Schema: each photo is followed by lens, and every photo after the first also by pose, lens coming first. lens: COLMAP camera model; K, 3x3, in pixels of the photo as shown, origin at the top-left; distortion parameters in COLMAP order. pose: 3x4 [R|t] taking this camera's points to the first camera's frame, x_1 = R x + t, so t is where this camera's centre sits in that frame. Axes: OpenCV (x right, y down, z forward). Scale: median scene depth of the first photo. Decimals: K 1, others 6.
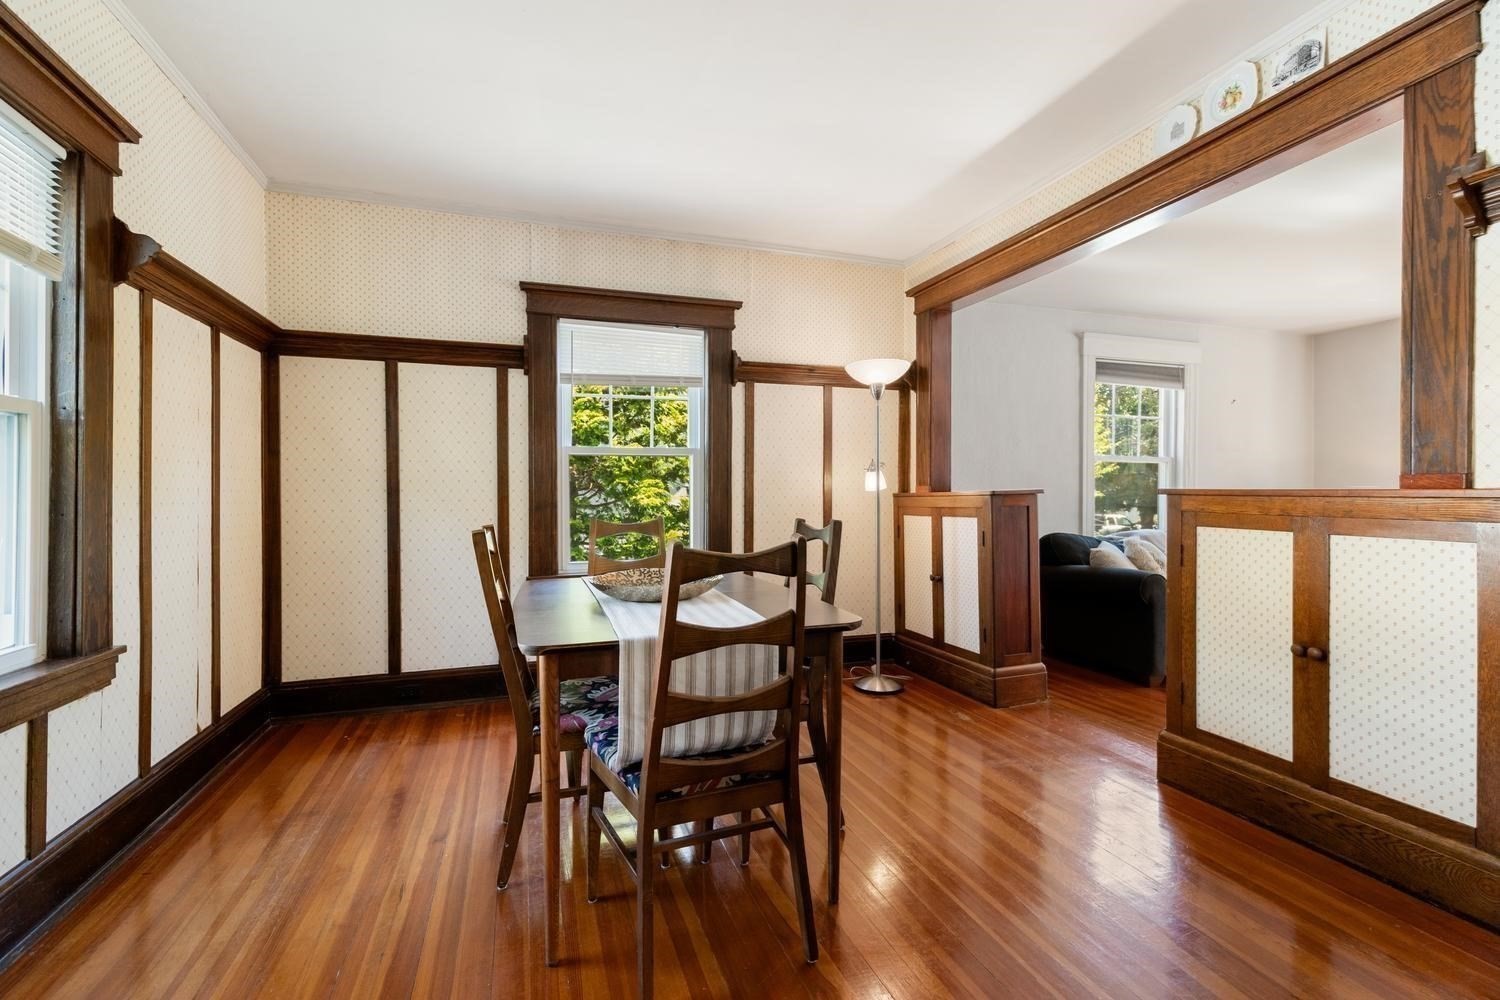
lens RADIAL K [[676.7, 0, 744.7], [0, 676.7, 497.0], [0, 0, 1]] dist [0.001416, 0.000210]
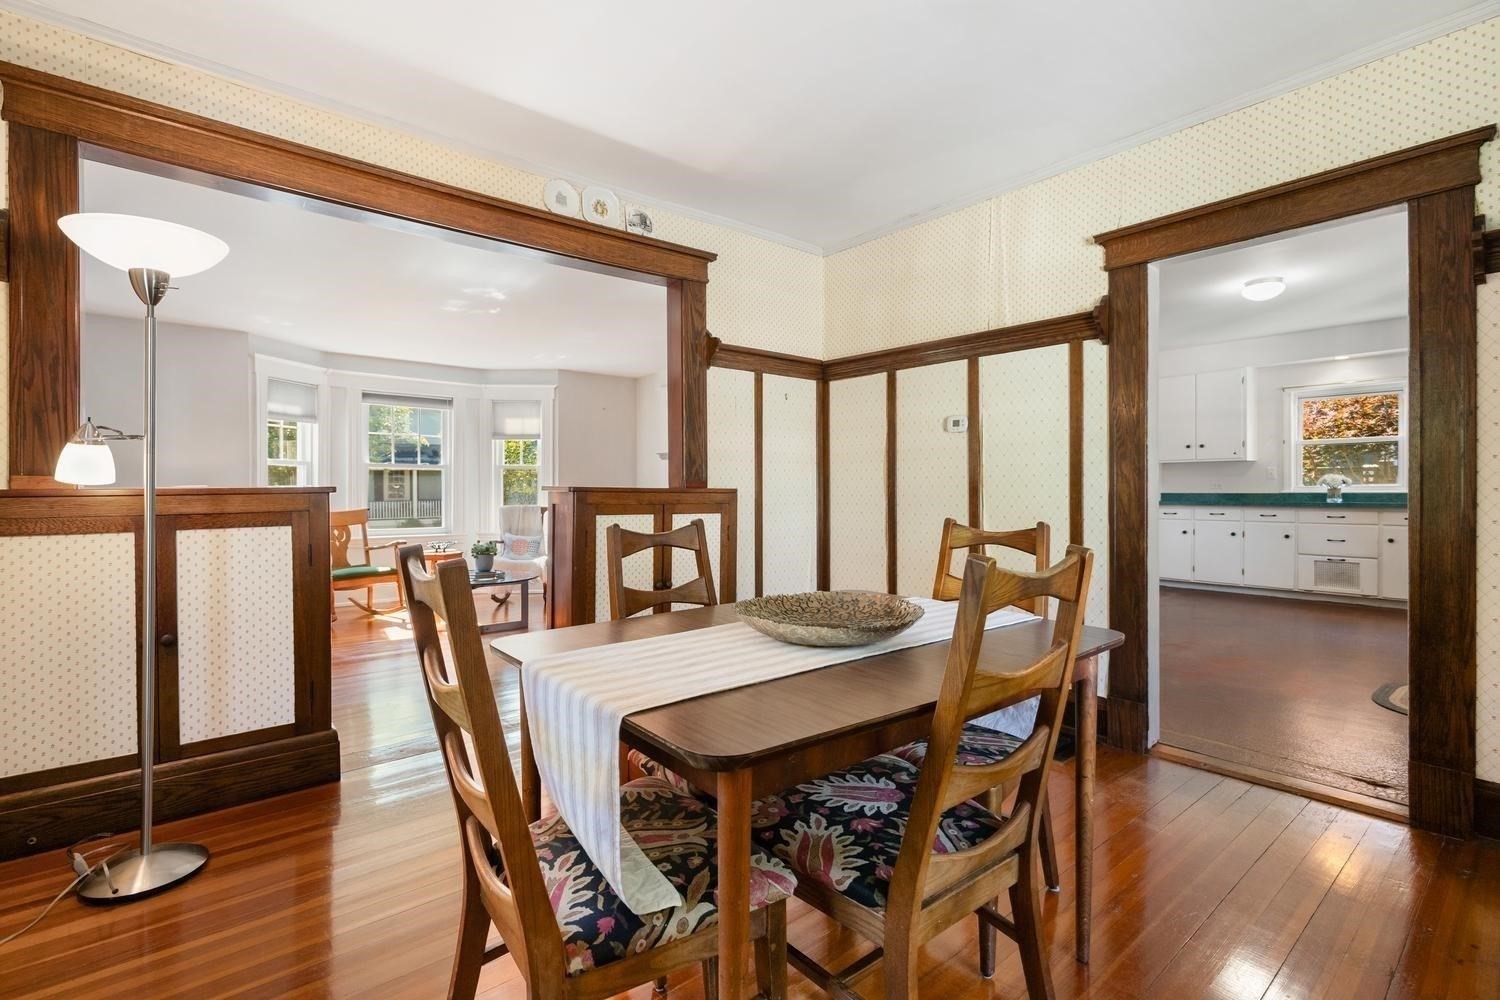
lens RADIAL K [[684.3, 0, 742.9], [0, 684.3, 493.0], [0, 0, 1]] dist [0.002273, 0.000198]
pose [[-0.365686, -0.005588, 0.930722, -0.699717], [0.003973, 0.999963, 0.007564, -0.009391], [-0.930730, 0.006464, -0.365650, 1.225975]]
